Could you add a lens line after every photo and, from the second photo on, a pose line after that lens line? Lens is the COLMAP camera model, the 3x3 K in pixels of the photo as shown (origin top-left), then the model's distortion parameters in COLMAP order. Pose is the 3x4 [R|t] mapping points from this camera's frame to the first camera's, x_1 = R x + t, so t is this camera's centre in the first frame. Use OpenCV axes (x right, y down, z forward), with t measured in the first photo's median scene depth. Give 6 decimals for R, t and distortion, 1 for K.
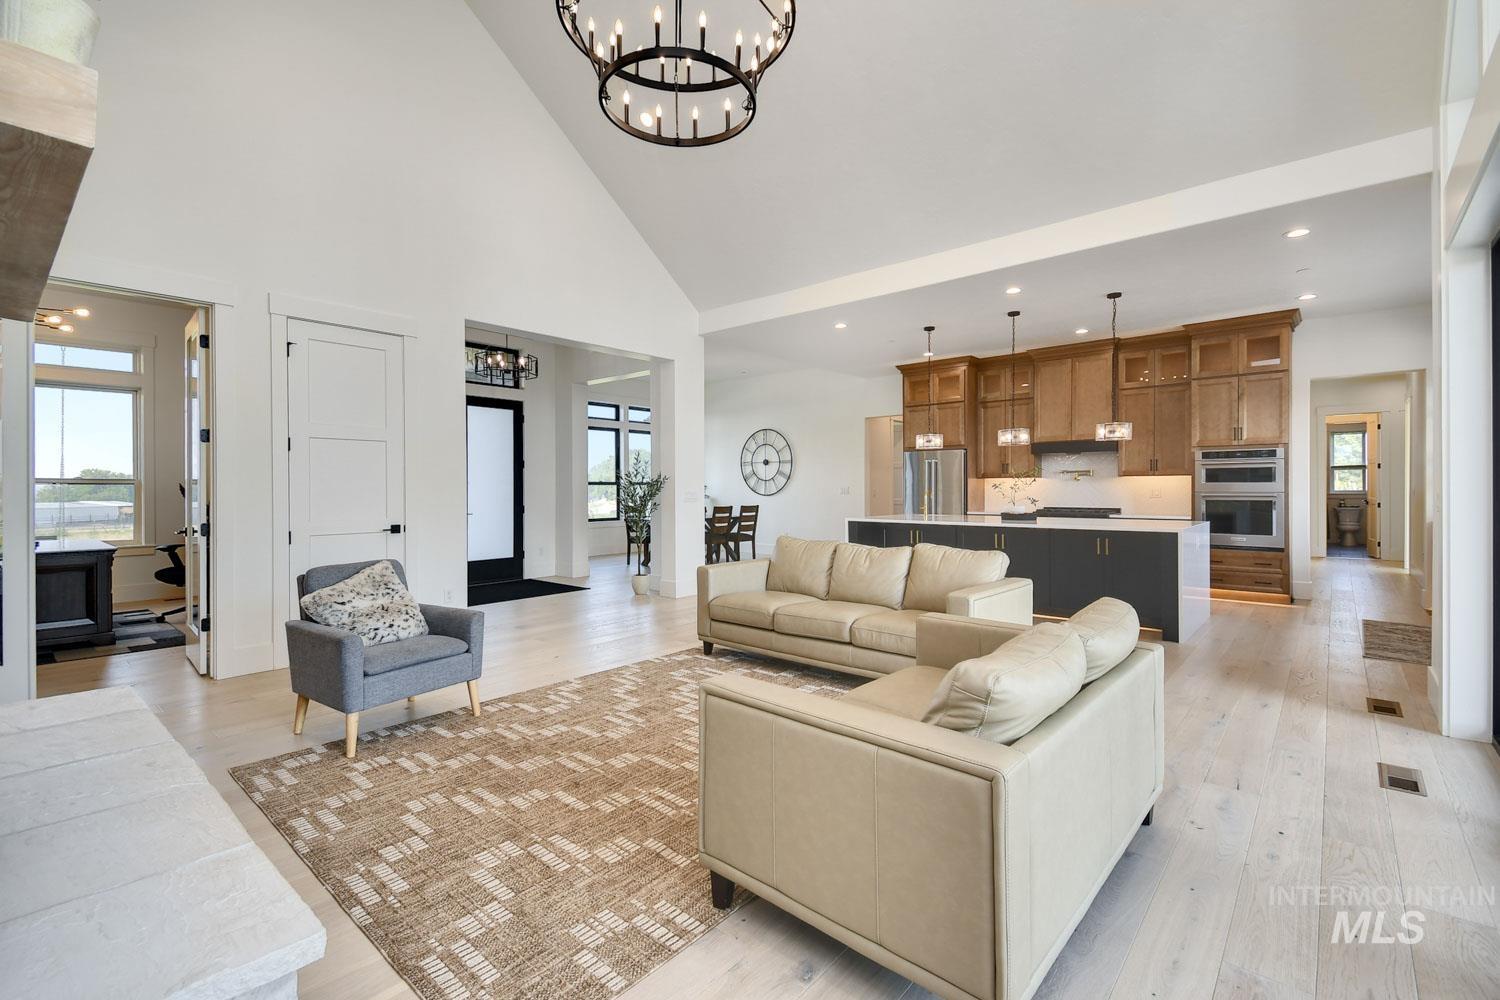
lens RADIAL K [[674.6, 0, 718.6], [0, 674.6, 499.5], [0, 0, 1]] dist [0.002334, -0.012184]
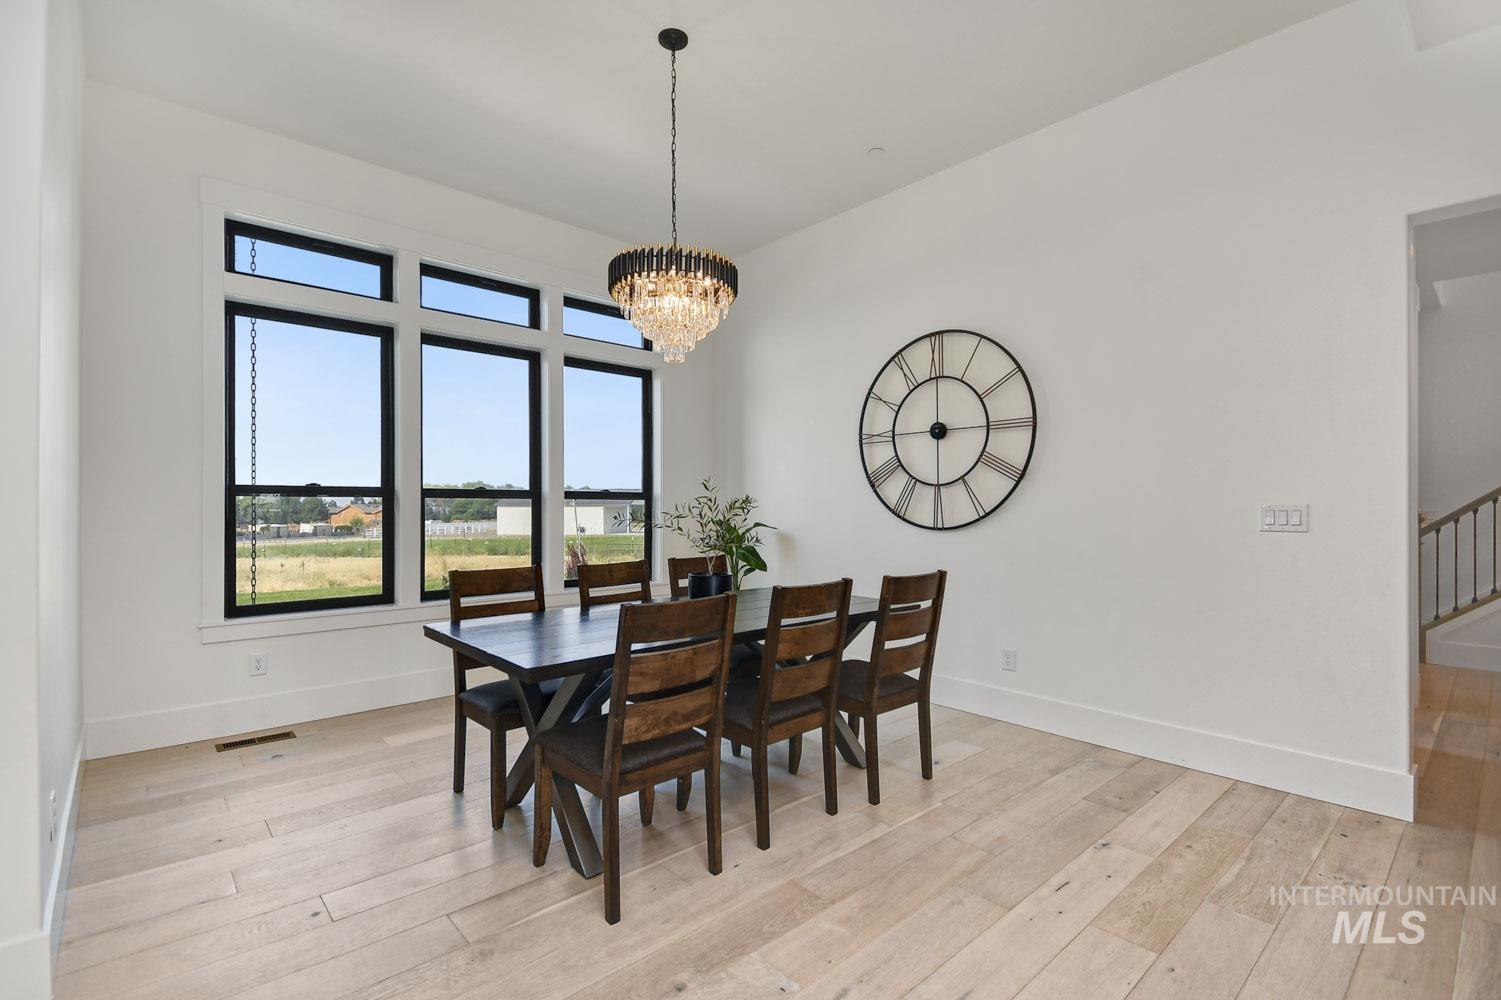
lens RADIAL K [[687.2, 0, 748.6], [0, 687.2, 511.1], [0, 0, 1]] dist [0.014755, -0.000631]
pose [[0.997496, 0.002649, -0.070678, 0.000252], [-0.003381, 0.999942, -0.010233, -0.012799], [0.070647, 0.010446, 0.997447, 0.735500]]
